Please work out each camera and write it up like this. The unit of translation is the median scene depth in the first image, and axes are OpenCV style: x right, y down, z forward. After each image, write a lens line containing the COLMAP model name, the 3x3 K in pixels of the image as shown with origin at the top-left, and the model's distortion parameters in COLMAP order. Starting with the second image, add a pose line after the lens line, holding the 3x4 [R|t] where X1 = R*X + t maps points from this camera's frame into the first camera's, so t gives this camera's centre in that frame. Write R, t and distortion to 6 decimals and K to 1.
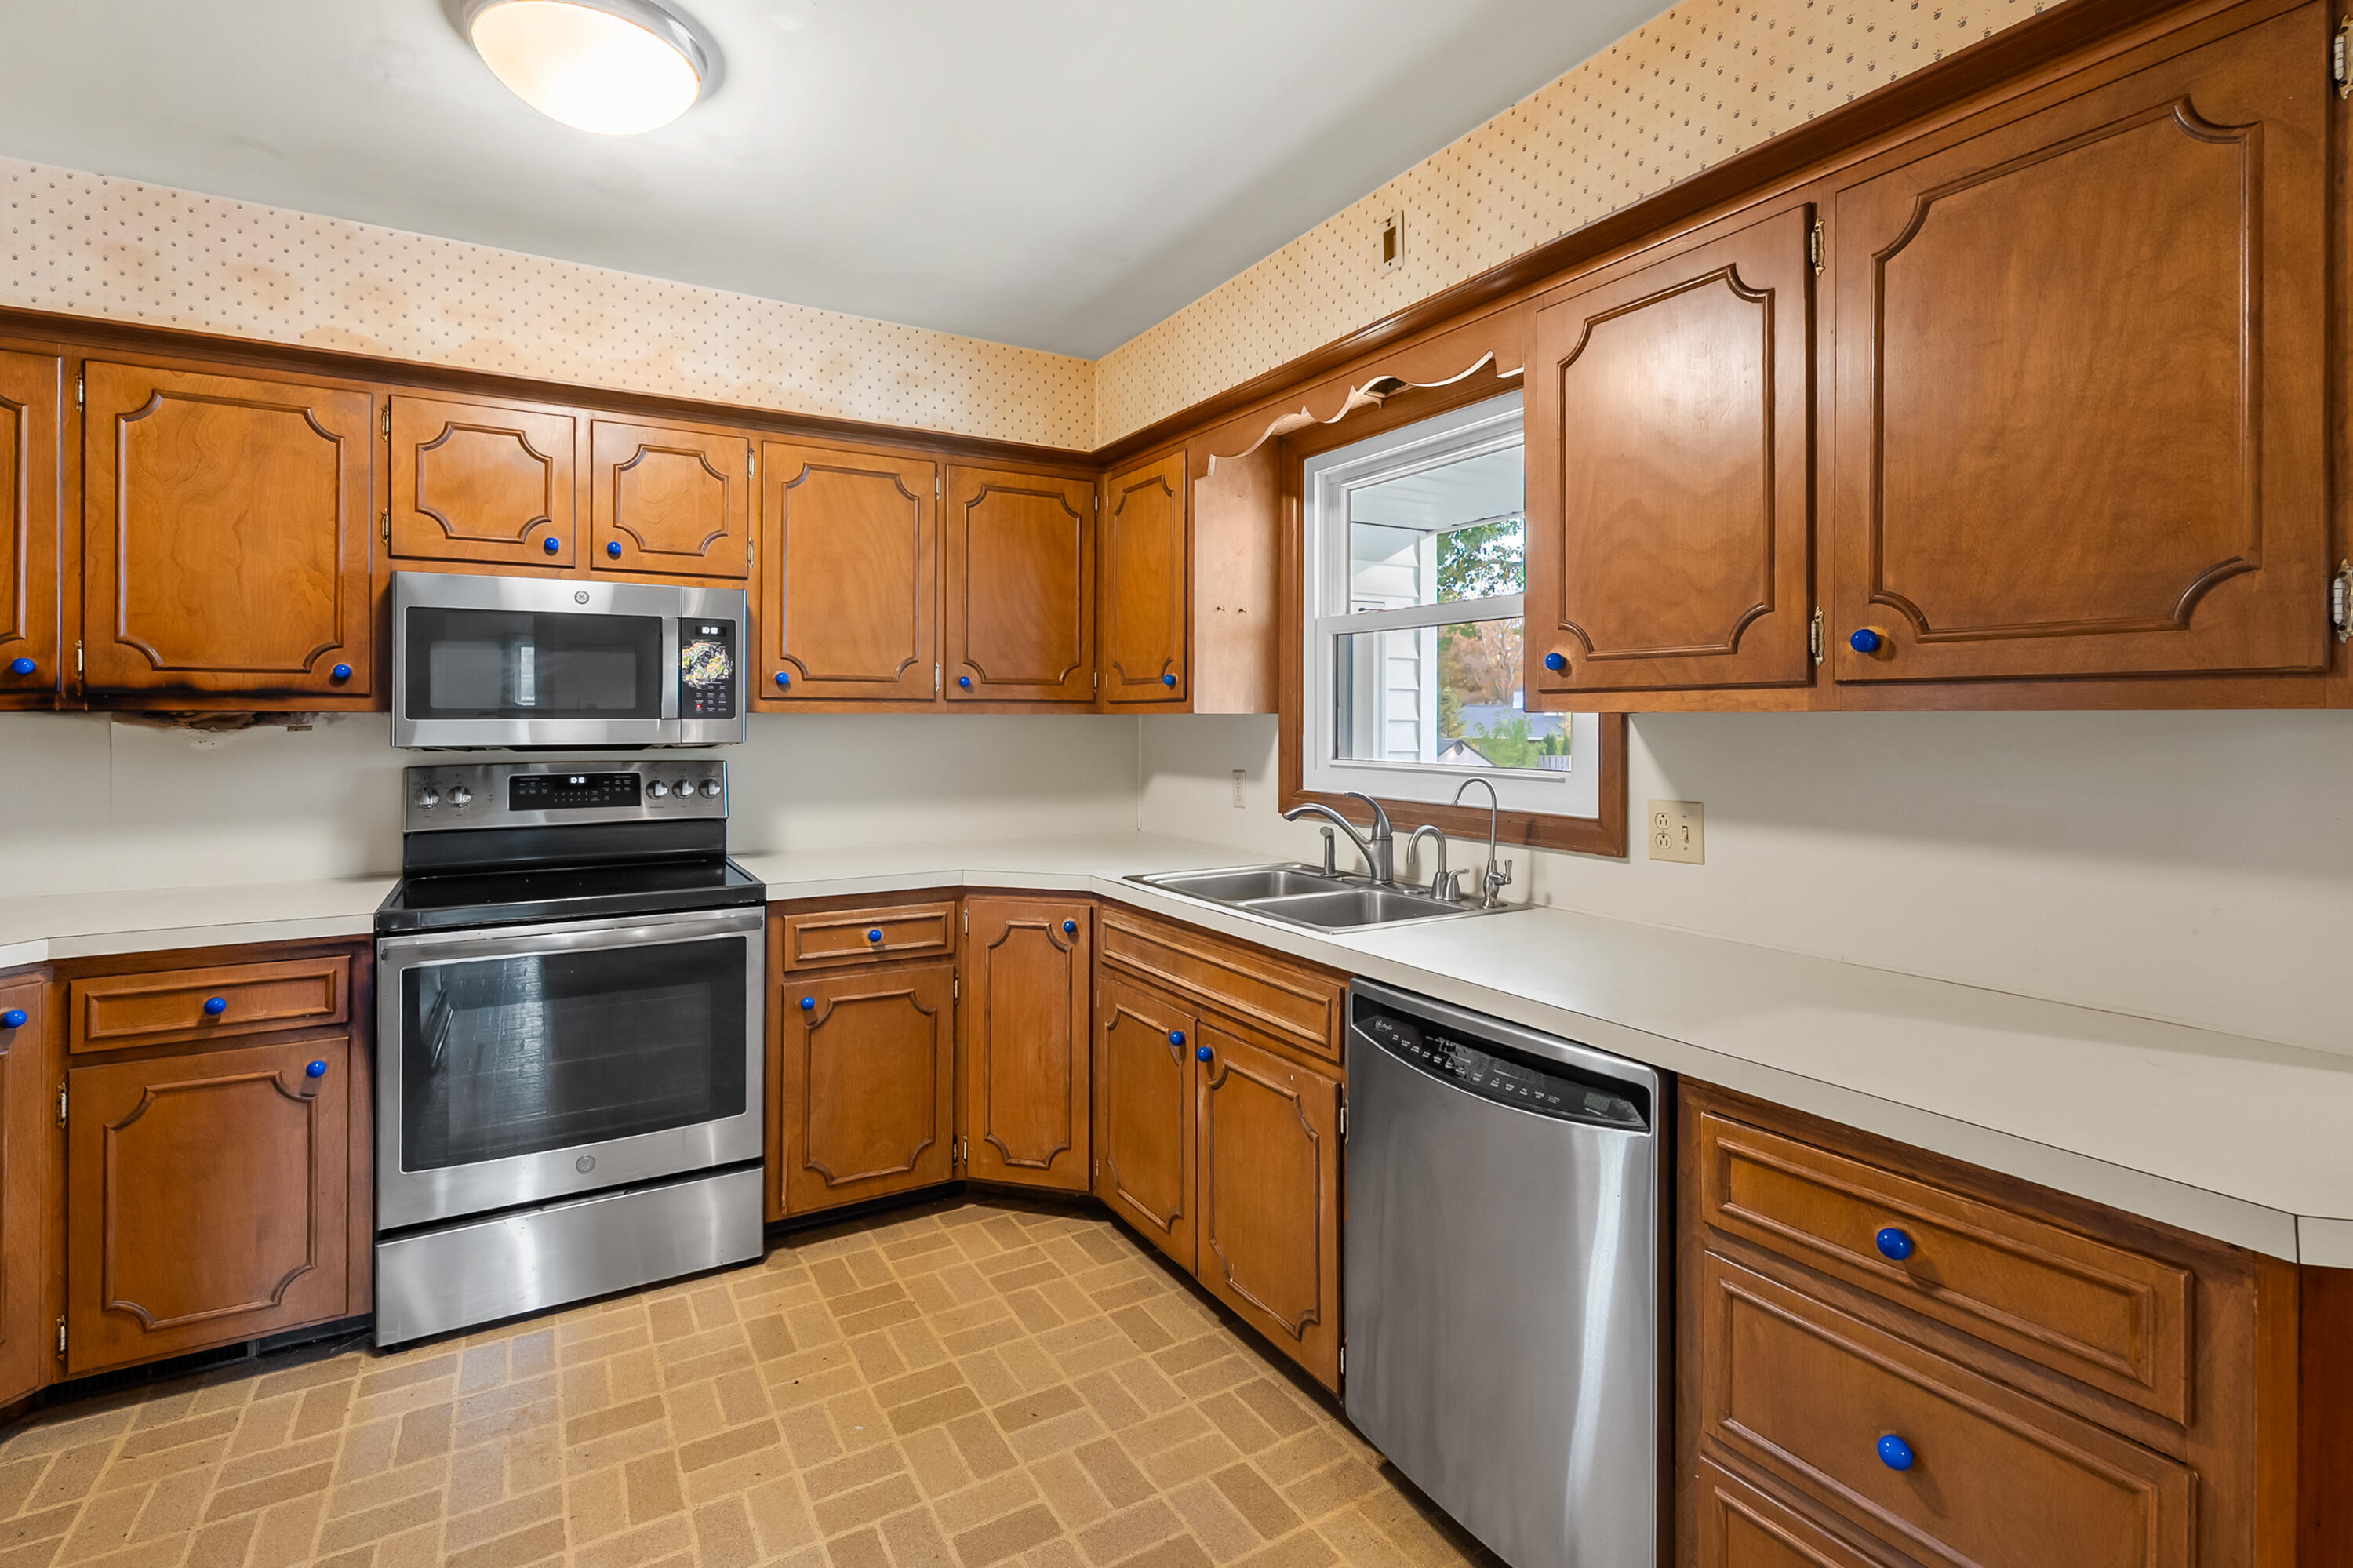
lens RADIAL K [[1090.8, 0, 1181.7], [0, 1090.8, 709.7], [0, 0, 1]] dist [-0.003267, 0.001334]
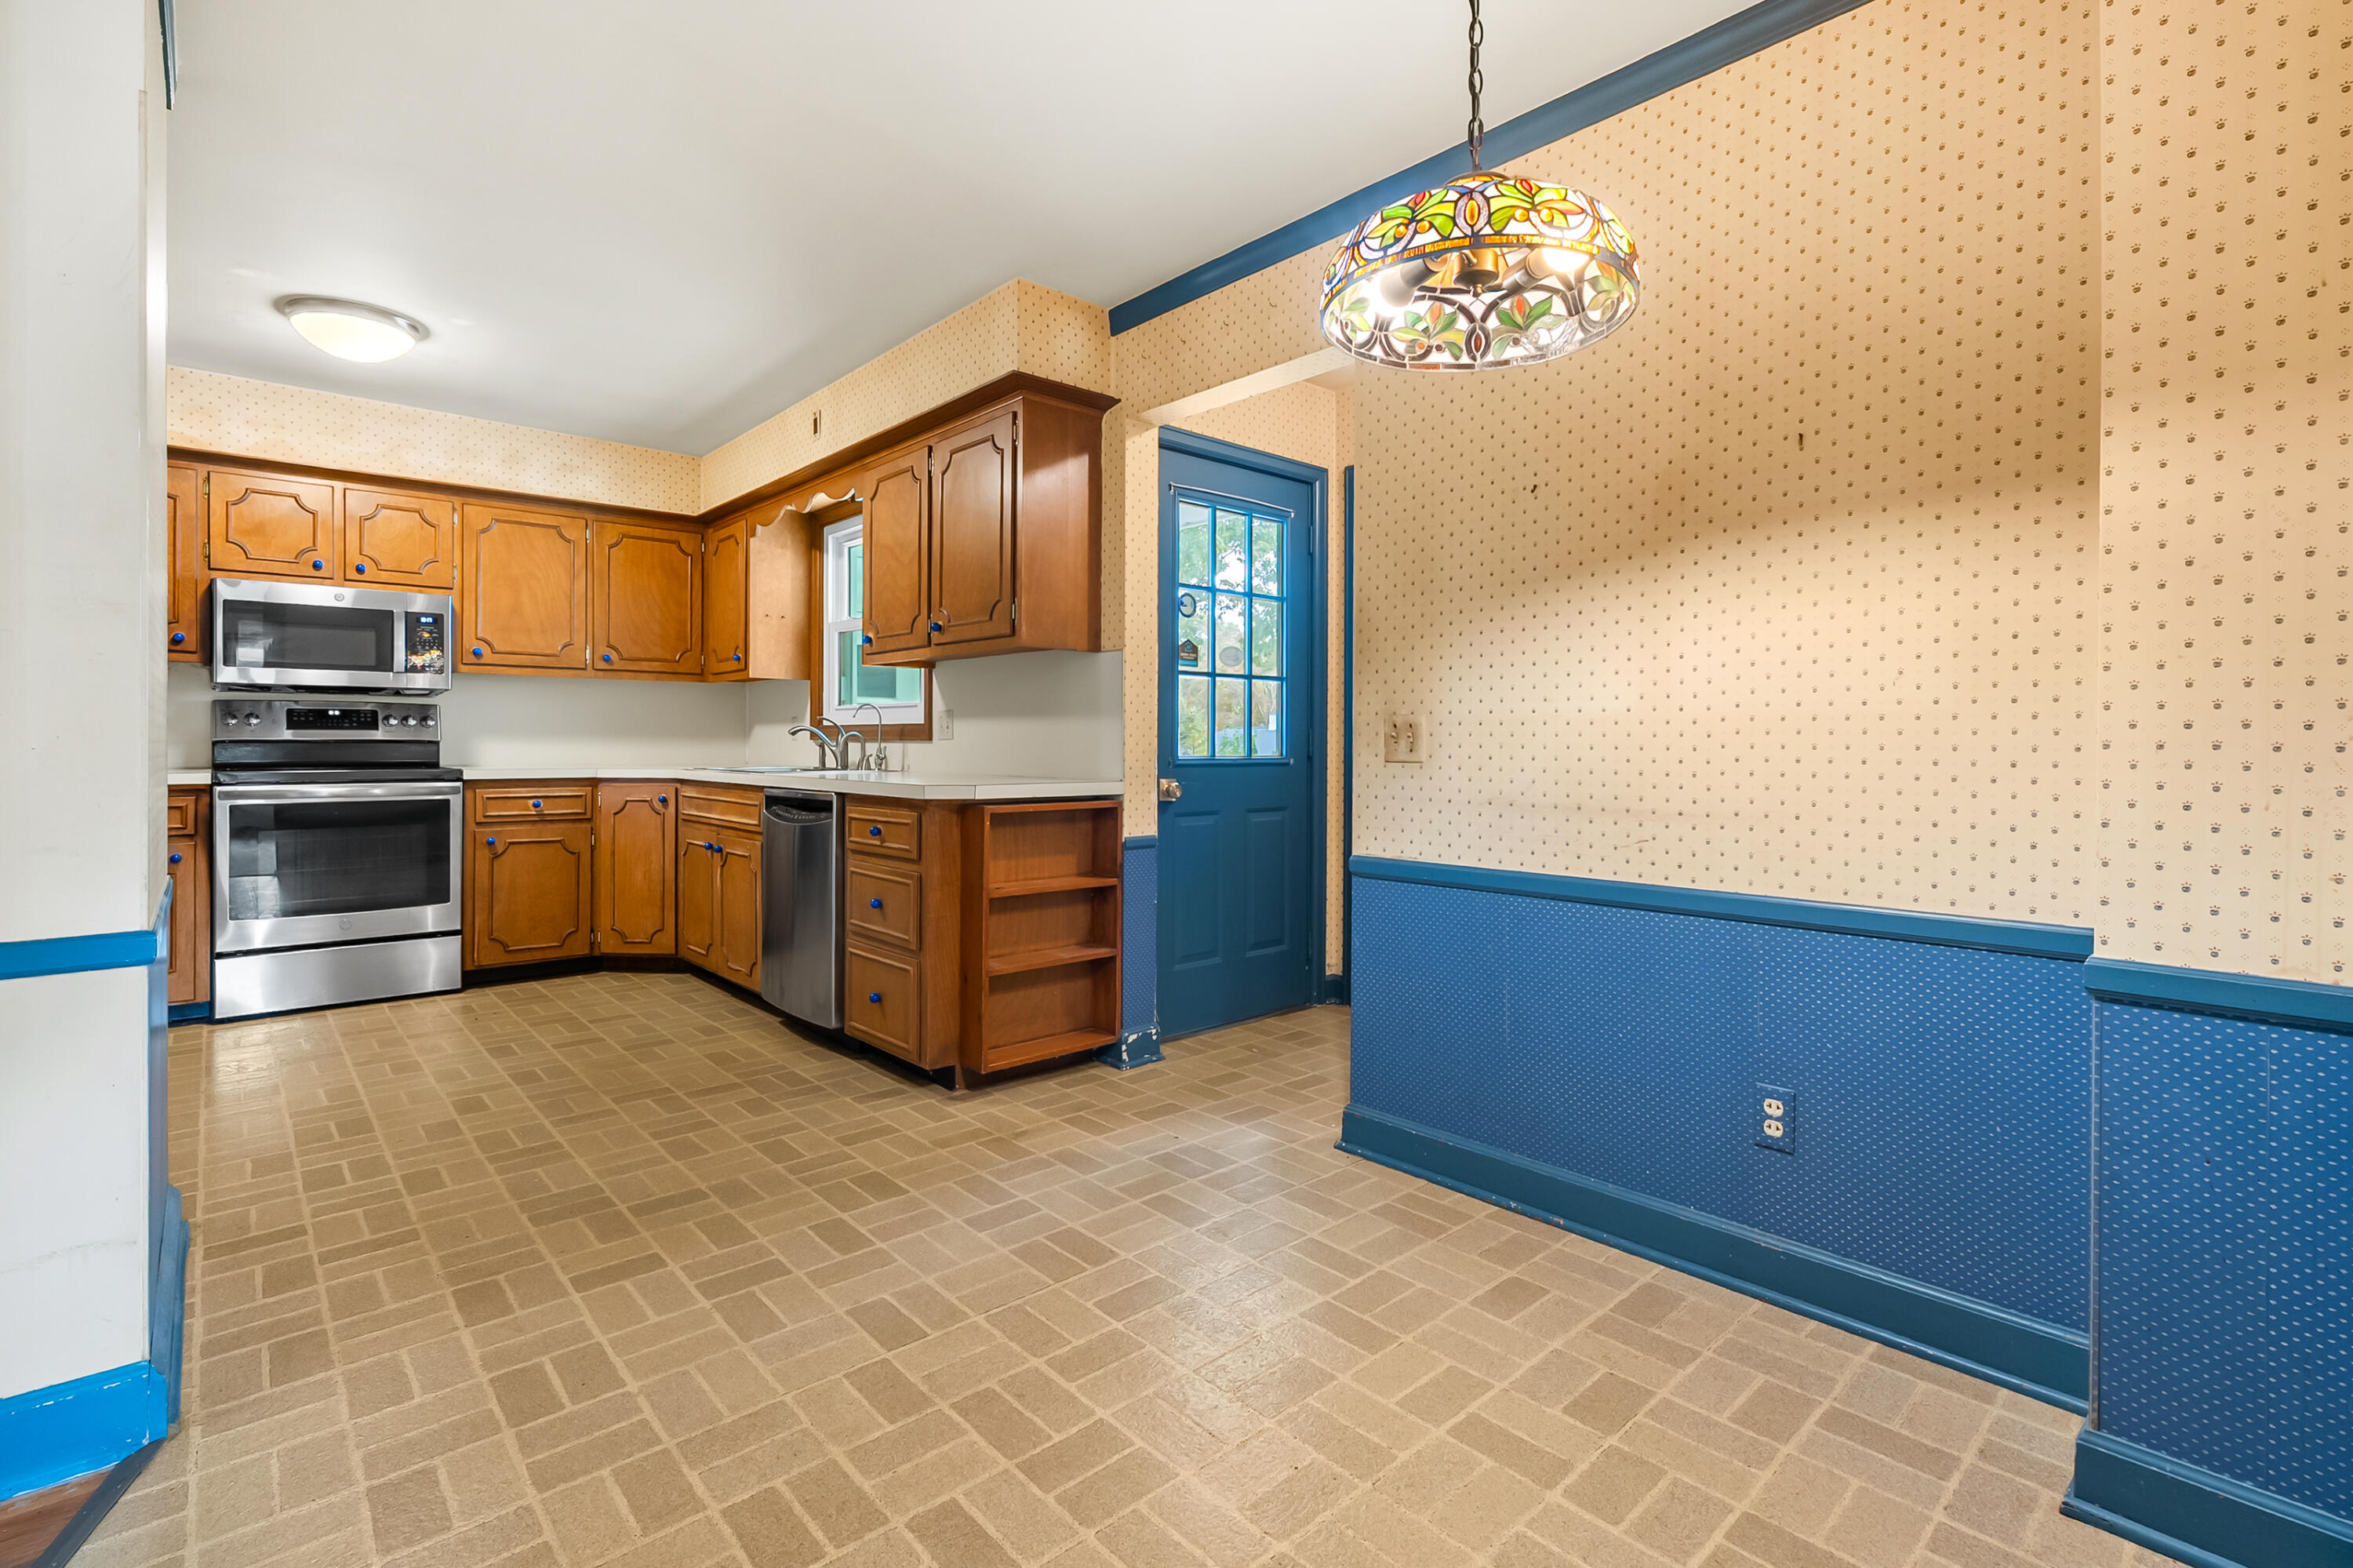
lens RADIAL K [[1070.6, 0, 1182.2], [0, 1070.6, 746.7], [0, 0, 1]] dist [-0.001061, 0.000222]
pose [[0.981146, 0.002067, 0.193258, 0.373001], [-0.004259, 0.999931, 0.010929, 0.095799], [-0.193222, -0.011546, 0.981087, -0.803129]]
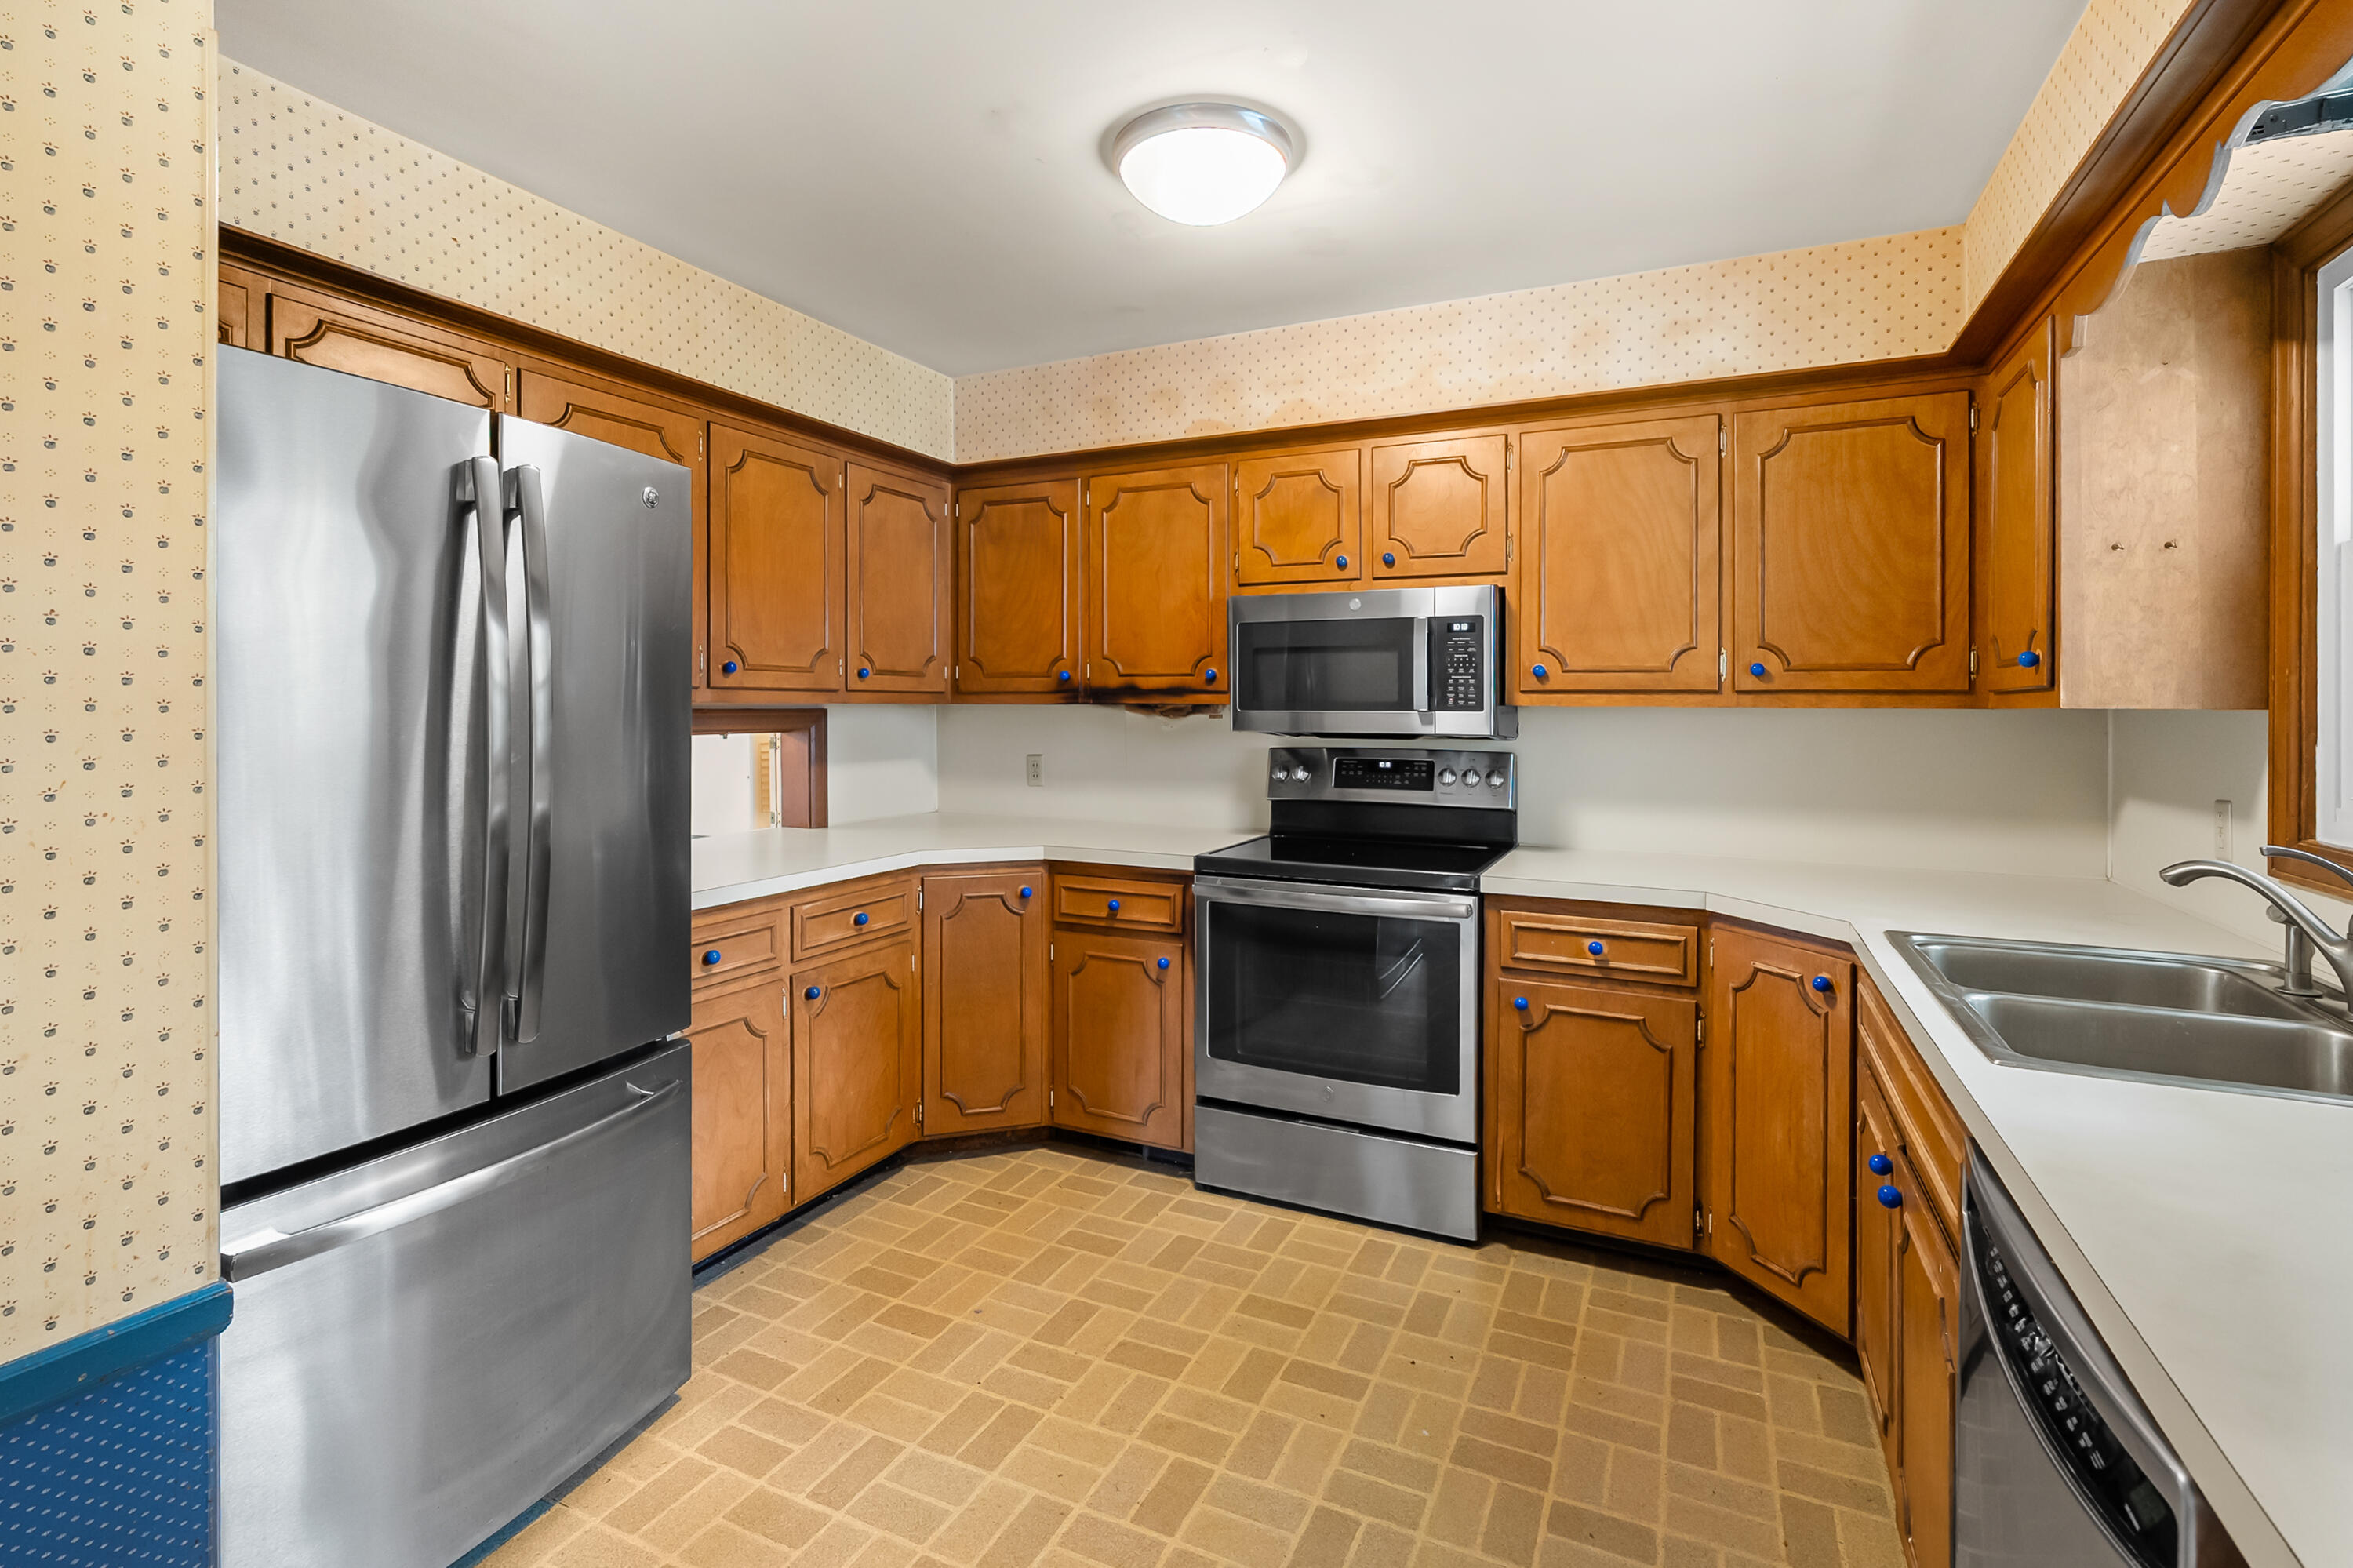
lens RADIAL K [[1095.5, 0, 1172.1], [0, 1095.5, 702.7], [0, 0, 1]] dist [-0.001030, 0.000477]
pose [[0.553364, 0.000511, -0.832939, 0.289436], [0.001088, 0.999999, 0.001337, -0.001934], [0.832939, -0.001646, 0.553362, 0.188913]]
